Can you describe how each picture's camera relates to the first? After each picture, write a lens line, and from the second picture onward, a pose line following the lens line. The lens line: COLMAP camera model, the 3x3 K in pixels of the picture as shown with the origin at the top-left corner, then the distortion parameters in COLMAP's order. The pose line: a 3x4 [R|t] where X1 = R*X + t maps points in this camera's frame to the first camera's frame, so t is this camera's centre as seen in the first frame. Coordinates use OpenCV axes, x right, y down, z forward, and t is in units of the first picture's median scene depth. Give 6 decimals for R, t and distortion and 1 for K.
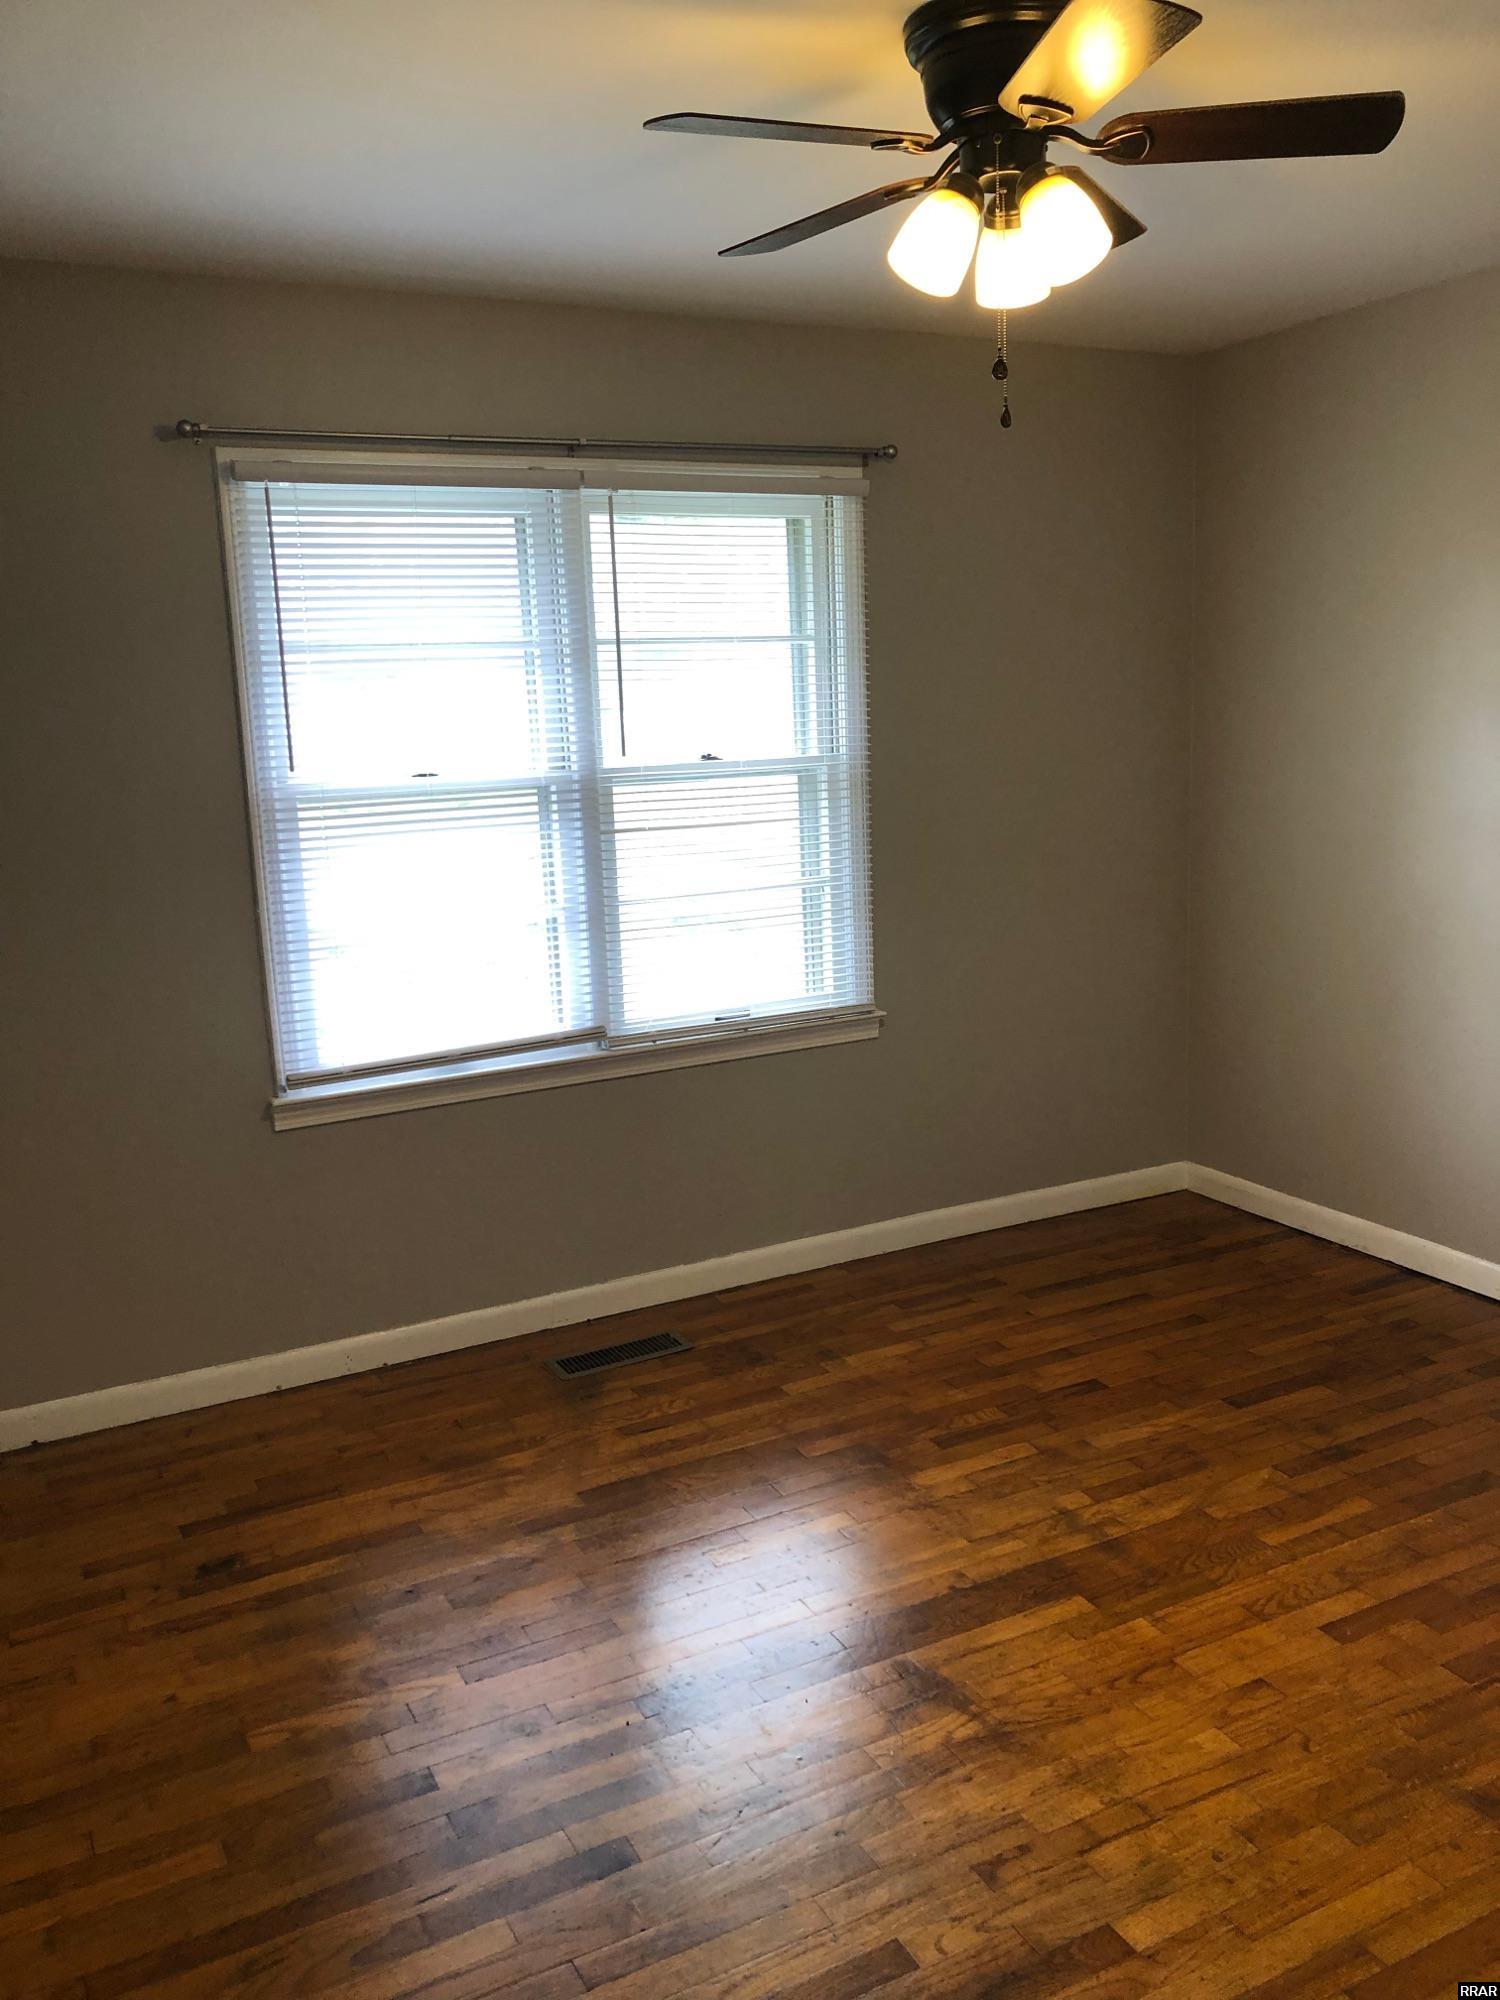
lens RADIAL K [[1633.0, 0, 770.9], [0, 1633.0, 989.9], [0, 0, 1]] dist [0.028127, -0.006288]
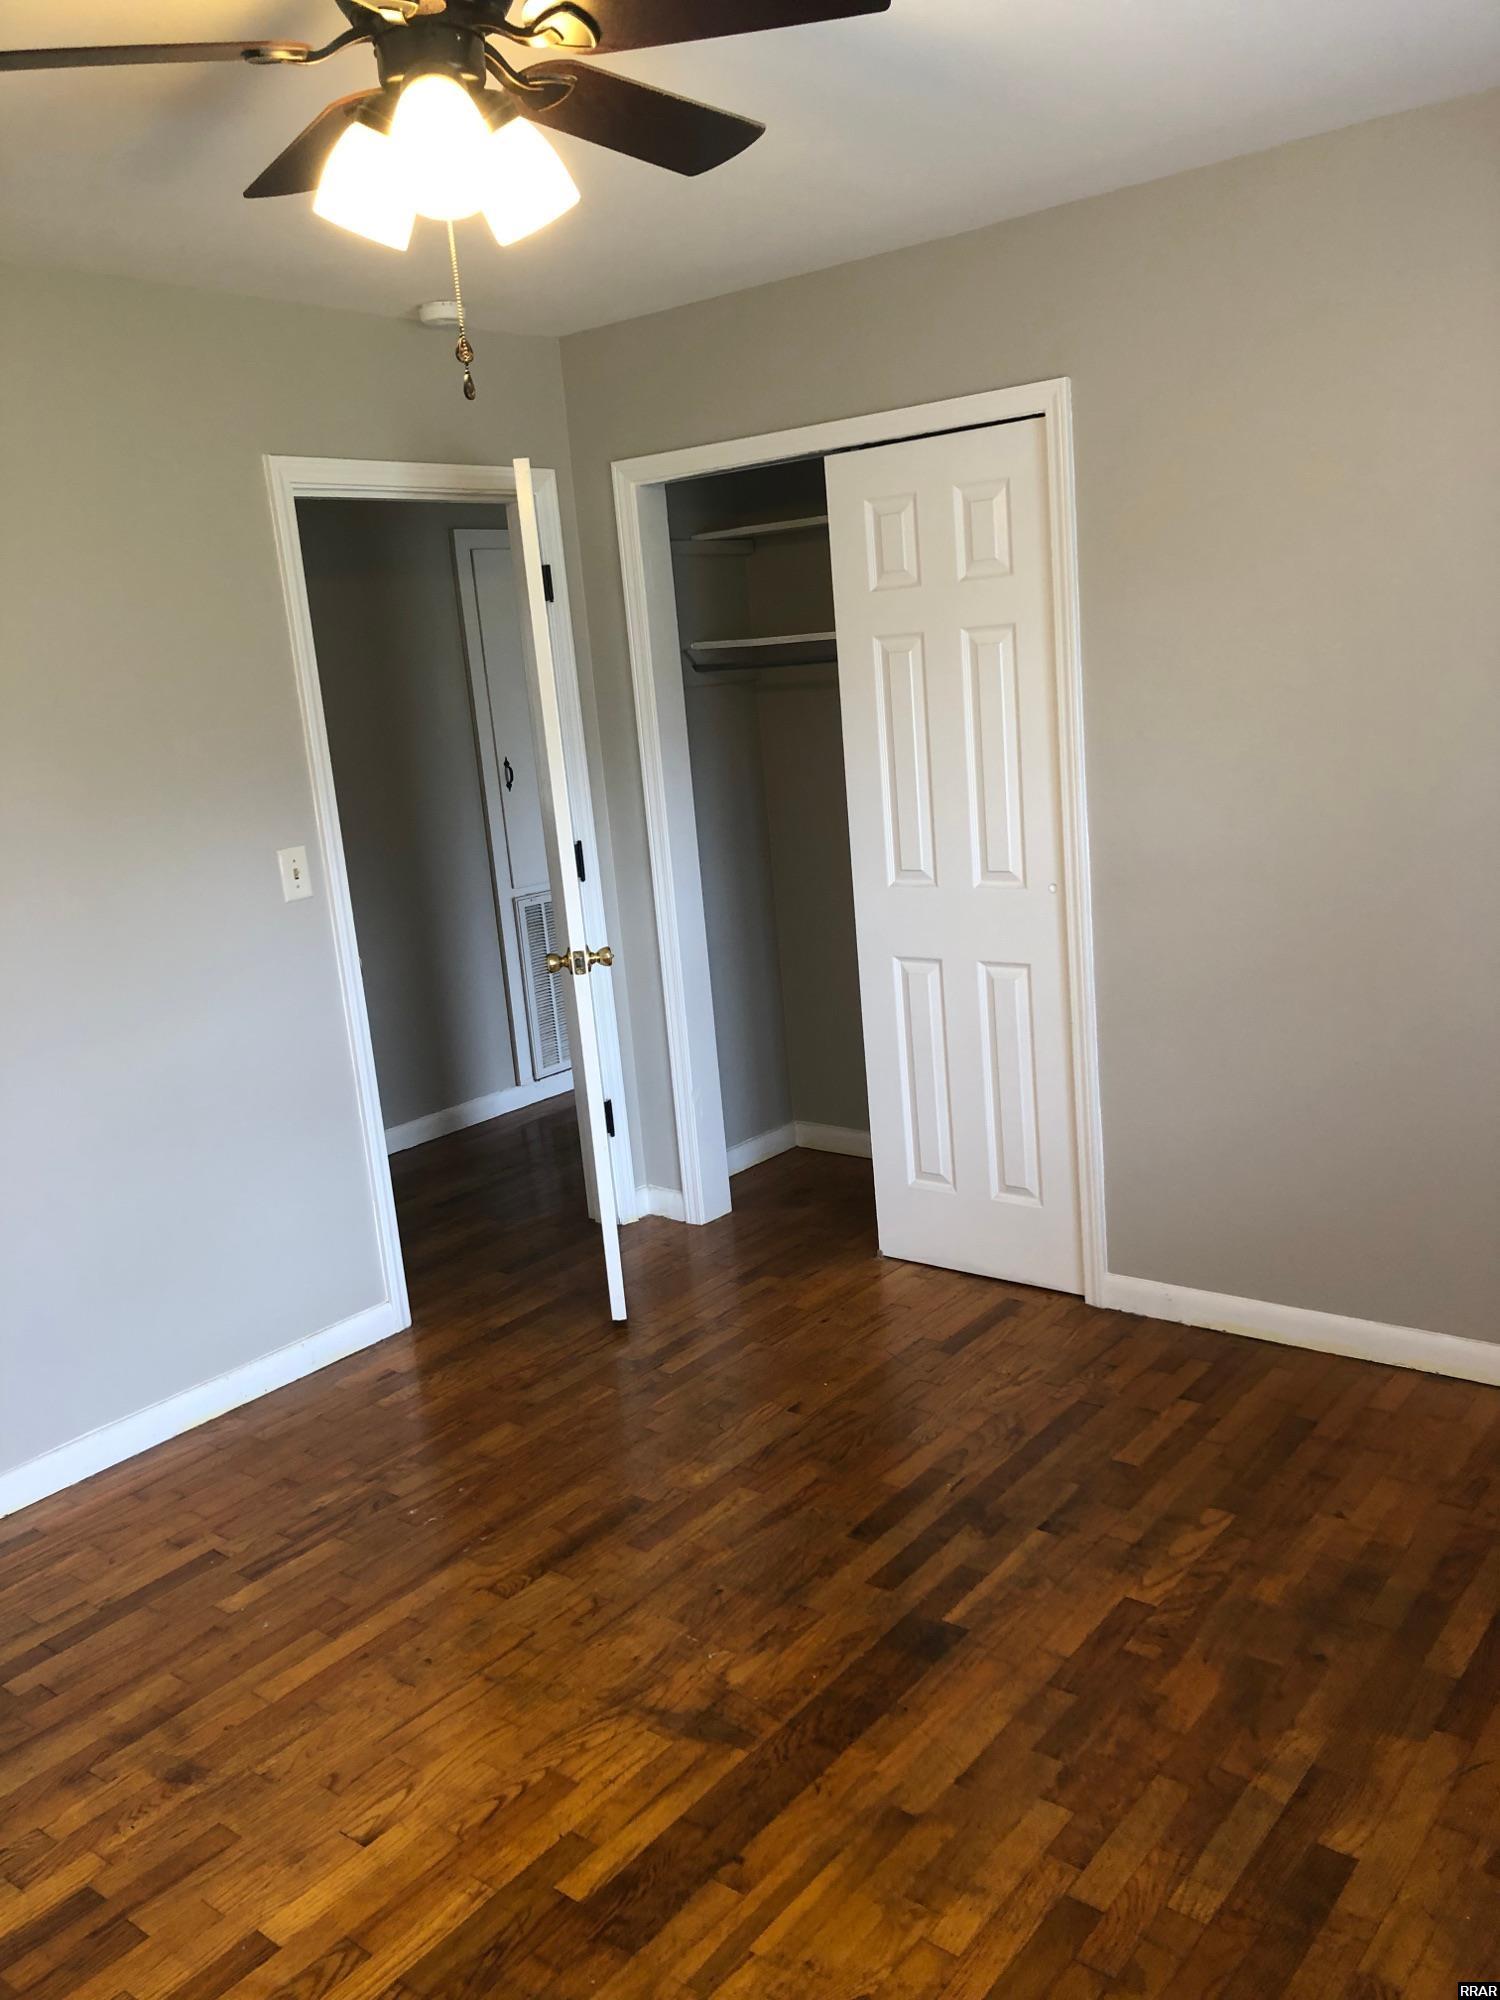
lens RADIAL K [[1633.0, 0, 770.9], [0, 1633.0, 989.9], [0, 0, 1]] dist [0.028127, -0.006288]
pose [[-0.904707, 0.195675, -0.378440, 0.336949], [0.043931, 0.926397, 0.373977, -0.333674], [0.423764, 0.321714, -0.846714, 1.660282]]
